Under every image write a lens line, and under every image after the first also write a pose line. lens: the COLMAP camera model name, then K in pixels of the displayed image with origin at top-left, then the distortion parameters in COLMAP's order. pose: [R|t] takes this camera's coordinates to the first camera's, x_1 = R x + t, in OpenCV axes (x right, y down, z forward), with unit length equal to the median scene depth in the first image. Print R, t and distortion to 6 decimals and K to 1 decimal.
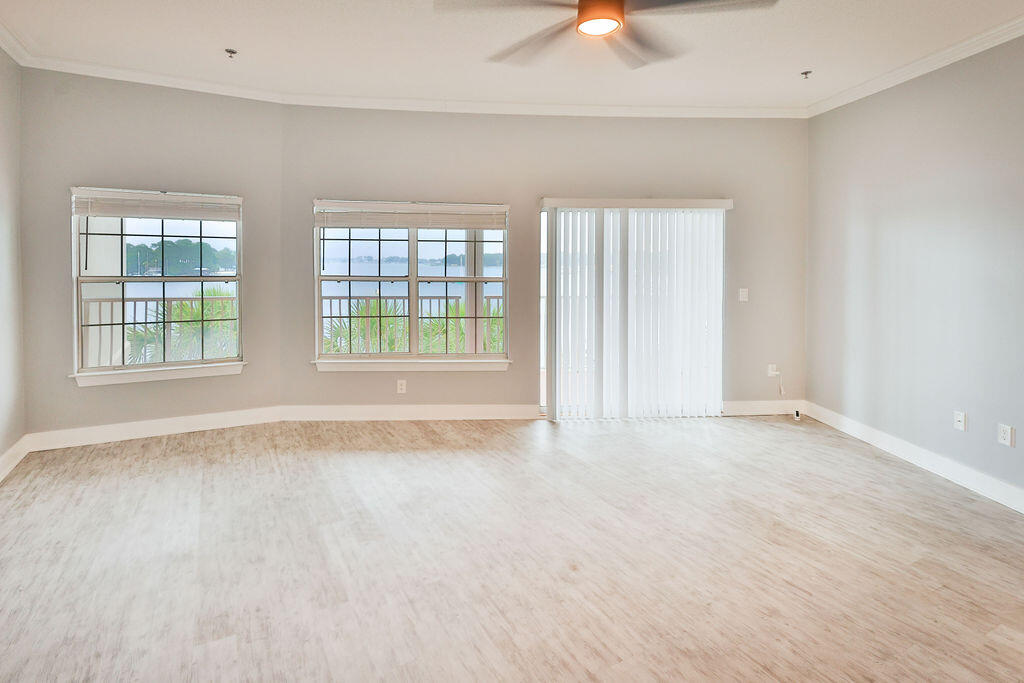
lens RADIAL K [[532.5, 0, 504.8], [0, 532.5, 260.6], [0, 0, 1]] dist [0.002551, -0.000046]
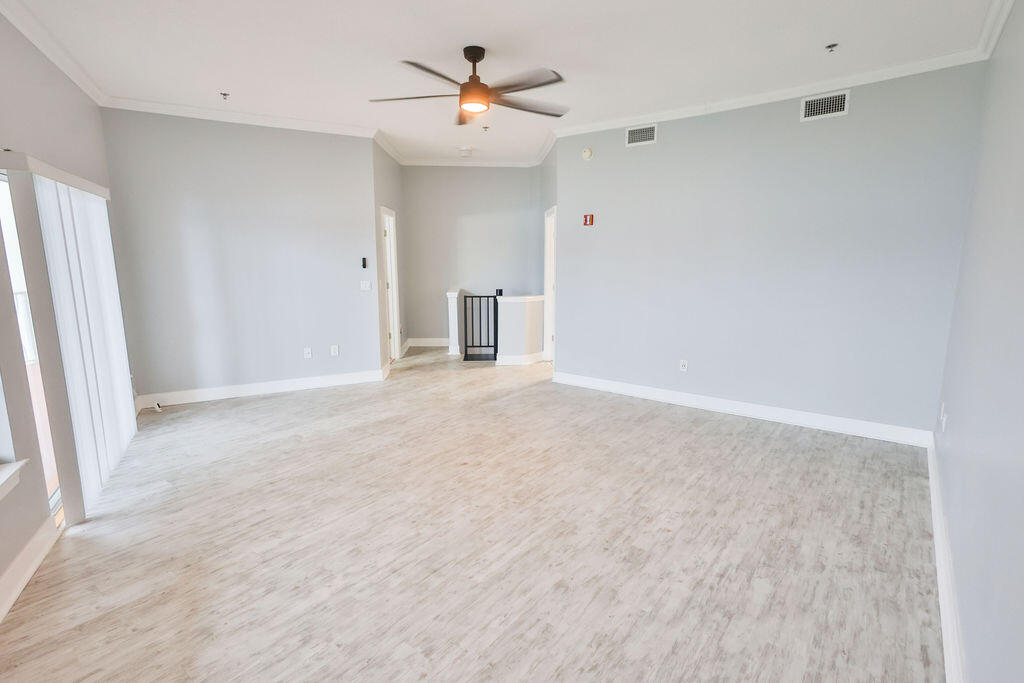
lens RADIAL K [[501.3, 0, 509.3], [0, 501.3, 344.4], [0, 0, 1]] dist [0.001275, 0.001133]
pose [[-0.400553, -0.169983, 0.900368, -1.135594], [-0.003389, 0.982909, 0.184059, -0.036227], [-0.916267, 0.070674, -0.394284, 1.374092]]
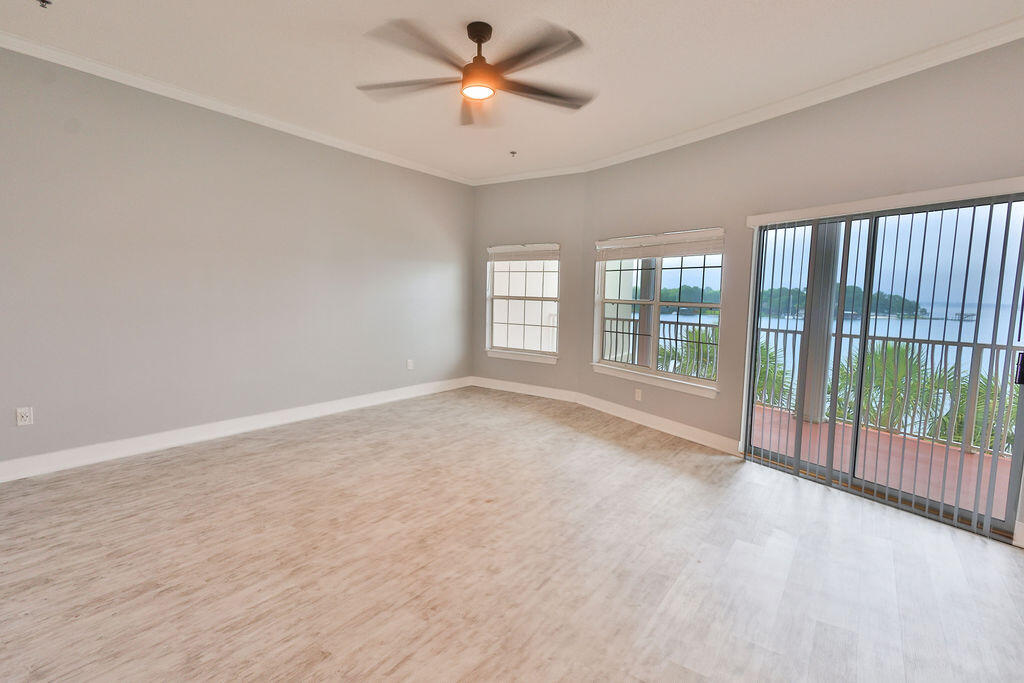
lens RADIAL K [[501.3, 0, 509.3], [0, 501.3, 344.4], [0, 0, 1]] dist [0.001275, 0.001133]
pose [[0.440926, 0.092826, -0.892730, 1.225599], [-0.017877, 0.995348, 0.094667, 0.045006], [0.897365, -0.025782, 0.440534, 0.464999]]
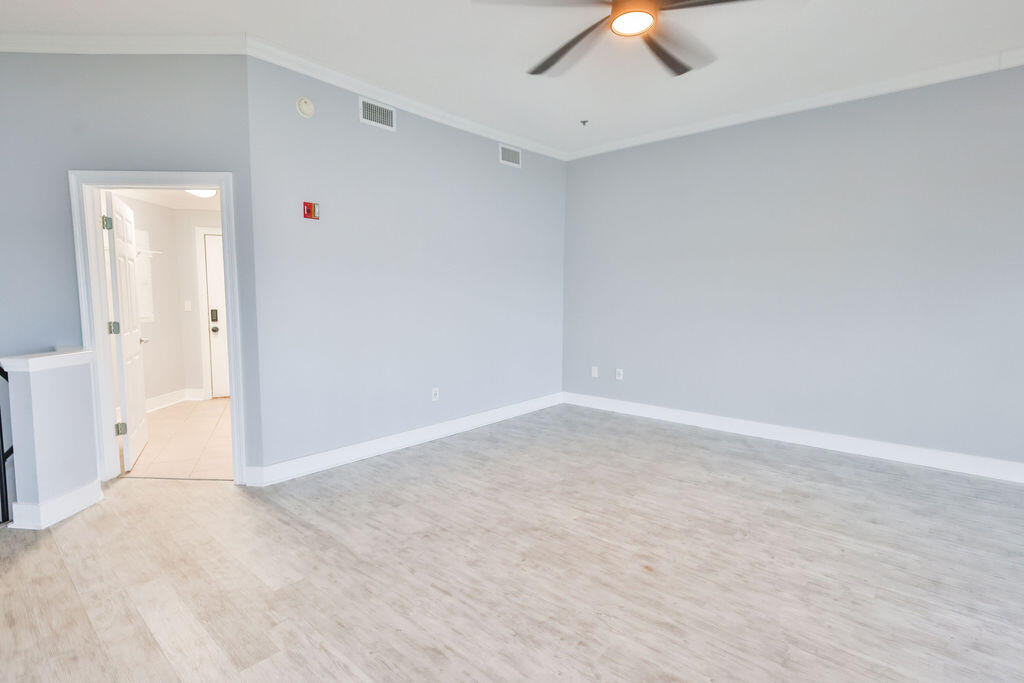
lens RADIAL K [[501.3, 0, 509.3], [0, 501.3, 344.4], [0, 0, 1]] dist [0.001275, 0.001133]
pose [[-0.939029, 0.023120, -0.343060, 0.664999], [-0.008883, 0.995772, 0.091423, 0.067413], [0.343723, 0.088897, -0.934854, 1.686485]]
